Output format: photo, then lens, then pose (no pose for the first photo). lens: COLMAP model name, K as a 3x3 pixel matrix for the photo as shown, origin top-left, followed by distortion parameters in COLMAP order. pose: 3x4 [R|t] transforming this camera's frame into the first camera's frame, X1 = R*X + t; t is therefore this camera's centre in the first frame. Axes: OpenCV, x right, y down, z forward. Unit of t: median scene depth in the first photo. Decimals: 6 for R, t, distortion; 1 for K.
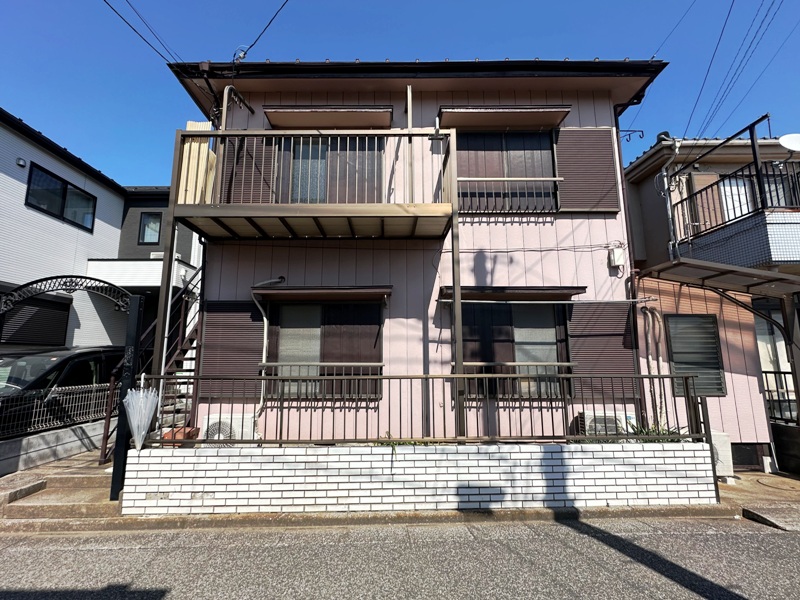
lens RADIAL K [[345.8, 0, 392.6], [0, 345.8, 307.3], [0, 0, 1]] dist [-0.007367, 0.001590]
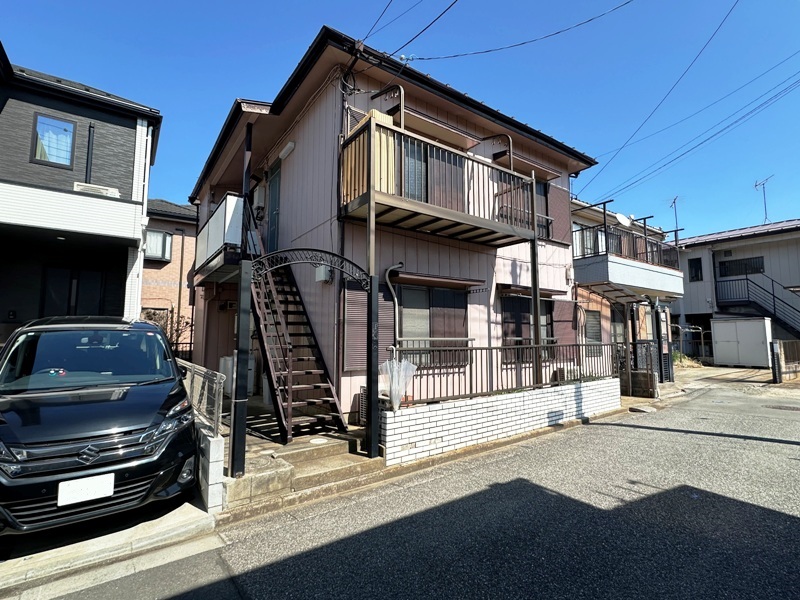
lens RADIAL K [[391.0, 0, 399.4], [0, 391.0, 297.7], [0, 0, 1]] dist [-0.003994, -0.001080]
pose [[0.813159, 0.058951, 0.579049, -1.108451], [-0.085627, 0.996149, 0.018832, 0.002470], [-0.575709, -0.064896, 0.815075, -0.049258]]
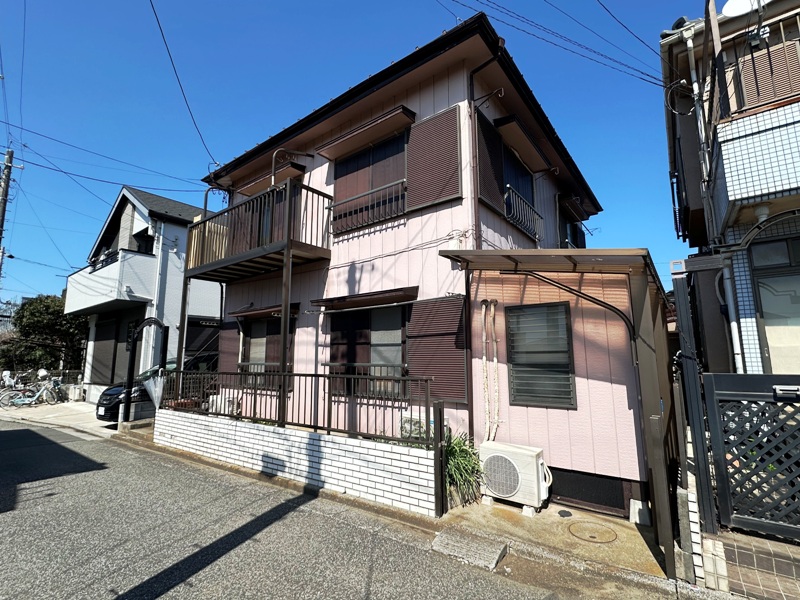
lens RADIAL K [[382.9, 0, 407.5], [0, 382.9, 298.1], [0, 0, 1]] dist [-0.013818, 0.002332]
pose [[0.802342, -0.096003, -0.589093, 1.174891], [0.088575, 0.995203, -0.041547, 0.017642], [0.590255, -0.018844, 0.806997, 0.109213]]
